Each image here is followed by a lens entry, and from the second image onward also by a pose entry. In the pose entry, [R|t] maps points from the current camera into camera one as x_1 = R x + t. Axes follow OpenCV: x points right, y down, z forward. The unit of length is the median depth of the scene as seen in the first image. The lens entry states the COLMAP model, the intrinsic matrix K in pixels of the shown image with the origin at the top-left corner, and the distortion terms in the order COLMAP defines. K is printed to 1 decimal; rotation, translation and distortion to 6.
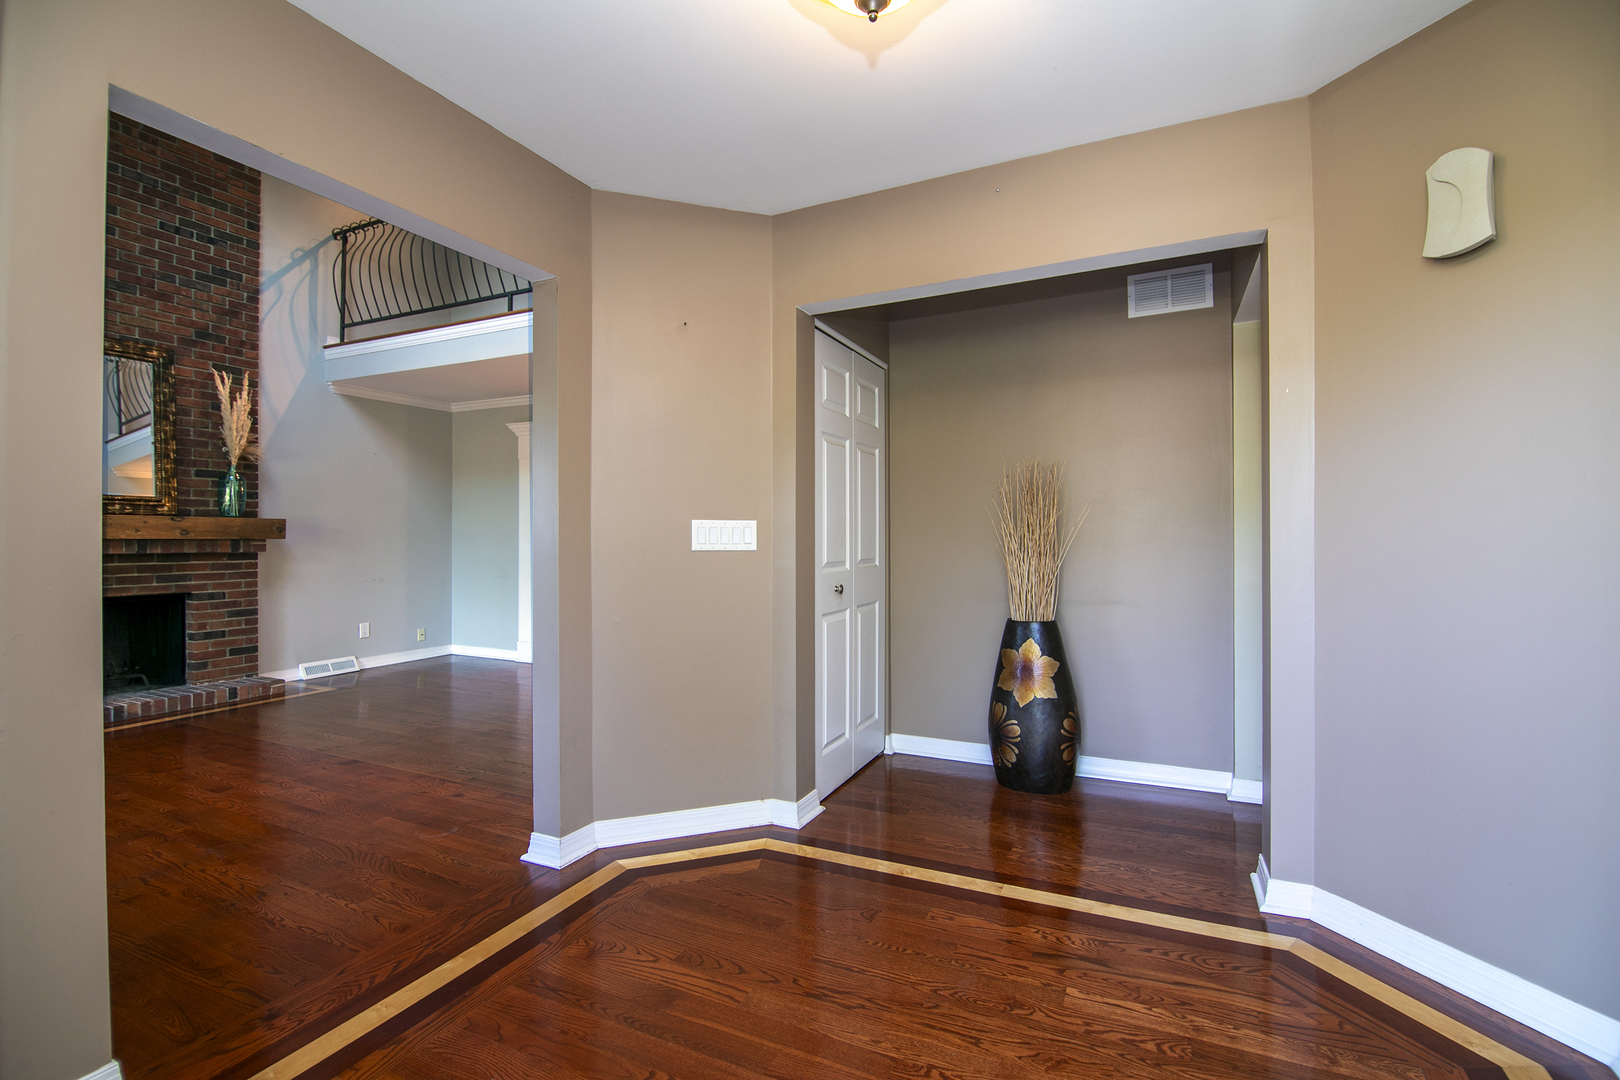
lens RADIAL K [[737.1, 0, 819.4], [0, 737.1, 537.2], [0, 0, 1]] dist [-0.007863, -0.005867]
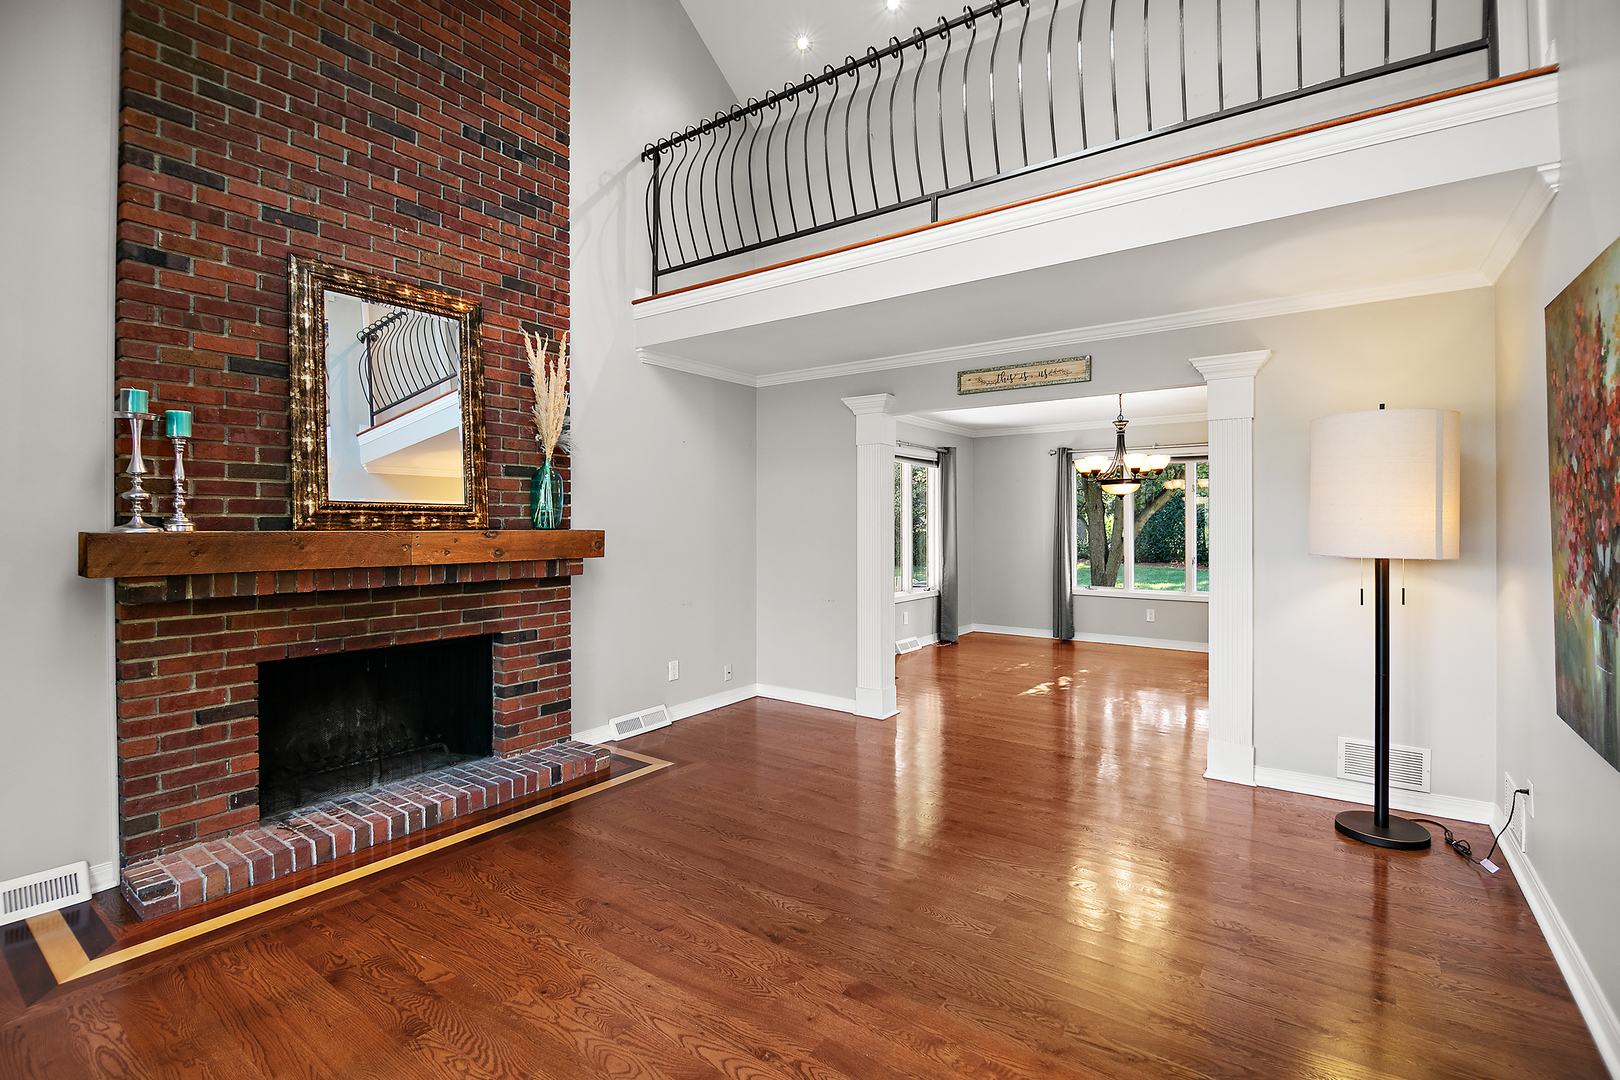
lens RADIAL K [[737.1, 0, 807.1], [0, 737.1, 526.6], [0, 0, 1]] dist [-0.007863, -0.005867]
pose [[0.984240, -0.000532, -0.176840, -0.415283], [0.001535, 0.999983, 0.005540, -0.034239], [0.176834, -0.005724, 0.984224, 0.317262]]
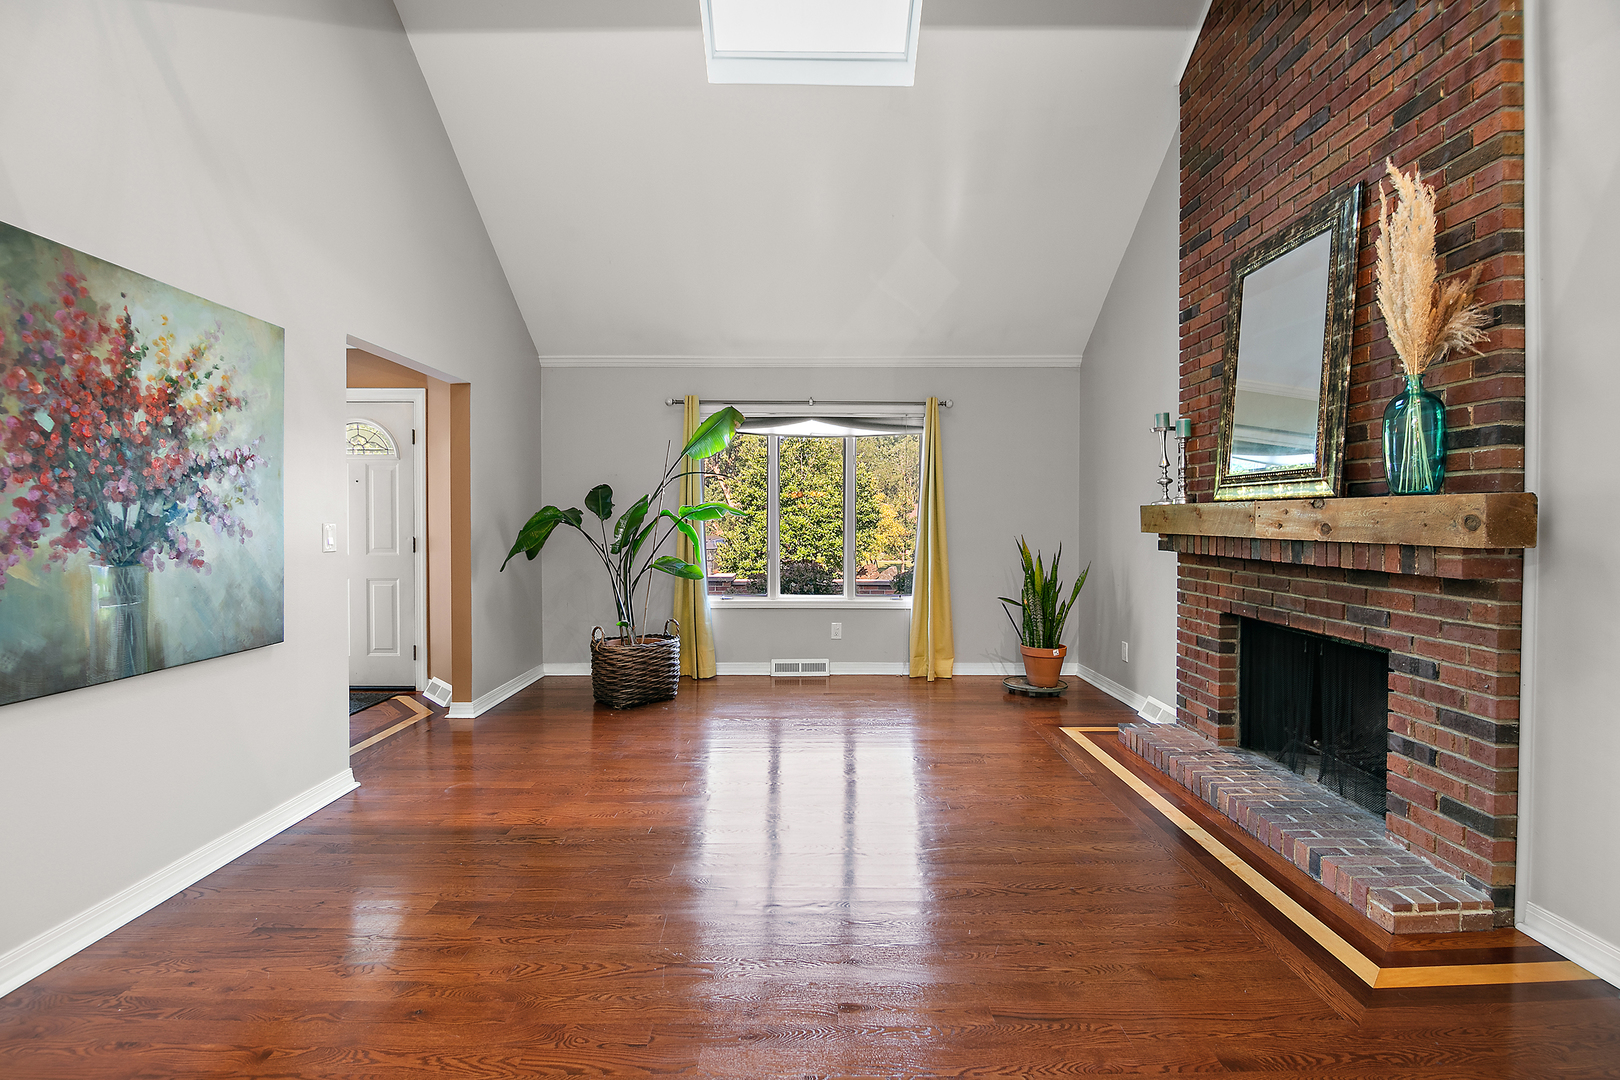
lens RADIAL K [[737.1, 0, 809.8], [0, 737.1, 535.3], [0, 0, 1]] dist [-0.007863, -0.005867]
pose [[-0.901271, 0.009964, -0.433142, -0.285054], [0.001722, 0.999810, 0.019417, -0.012488], [0.433253, 0.016755, -0.901116, 1.249005]]
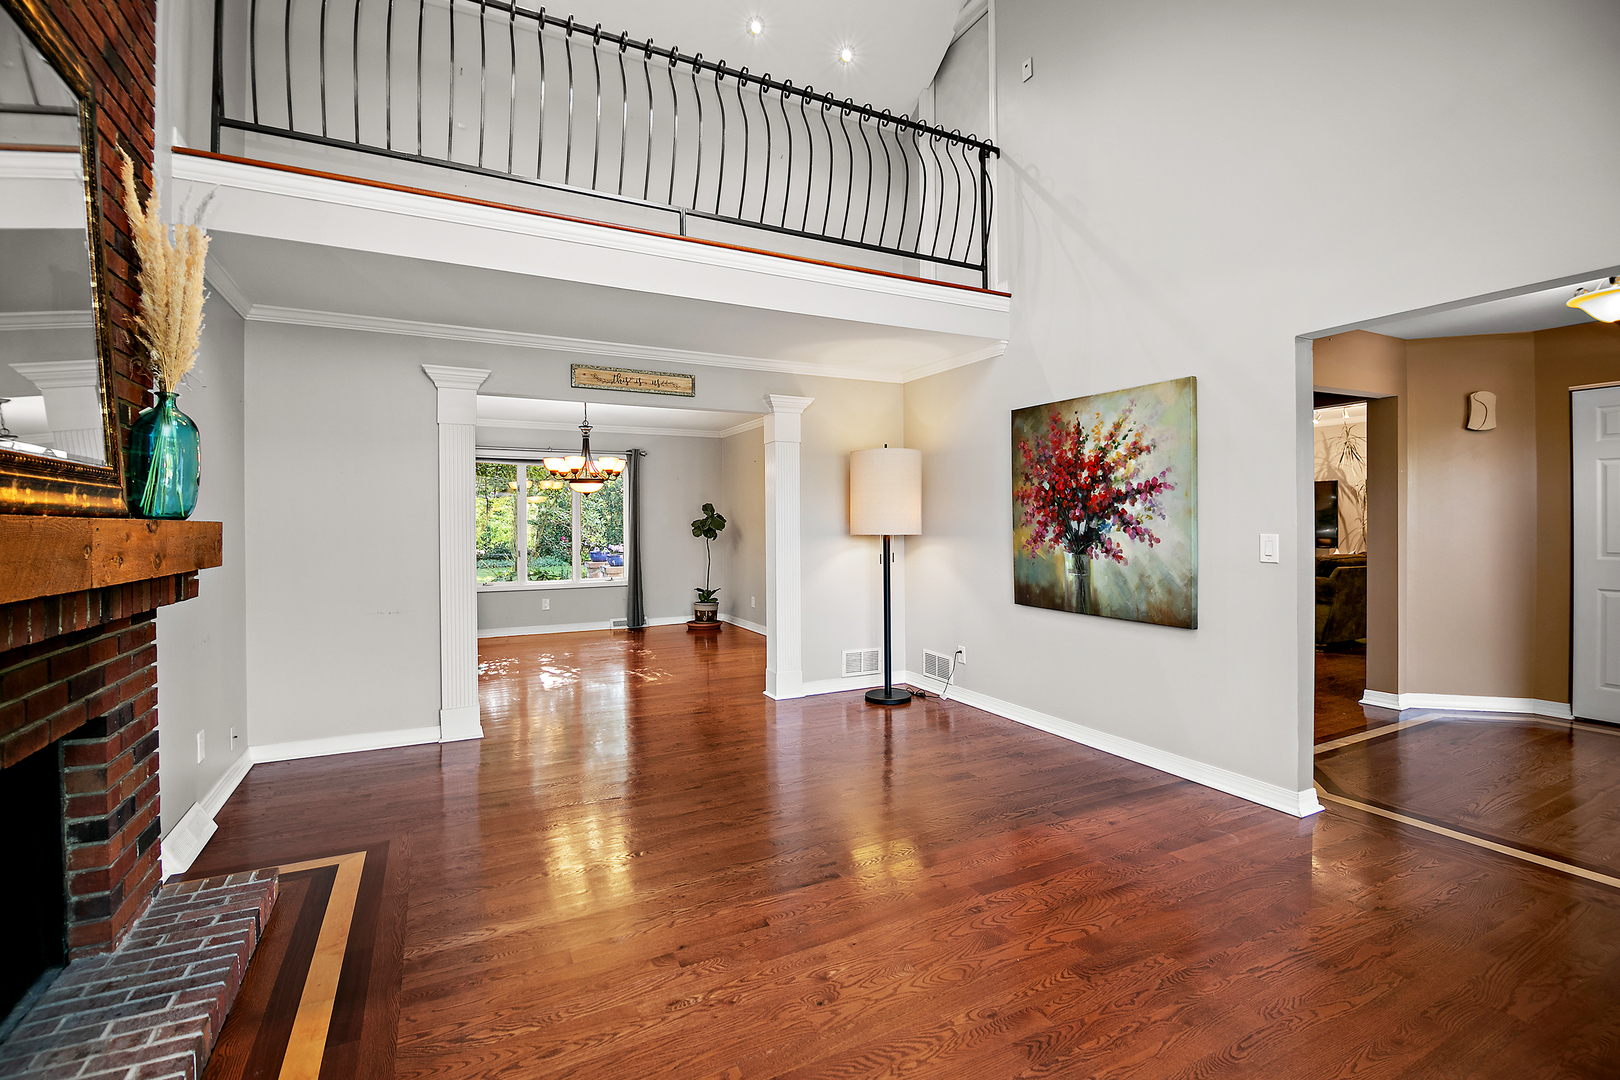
lens RADIAL K [[737.1, 0, 813.2], [0, 737.1, 526.3], [0, 0, 1]] dist [-0.007863, -0.005867]
pose [[0.602008, -0.007575, 0.798454, -0.919730], [0.005444, 0.999971, 0.005382, -0.023680], [-0.798472, 0.001107, 0.602031, 0.459261]]
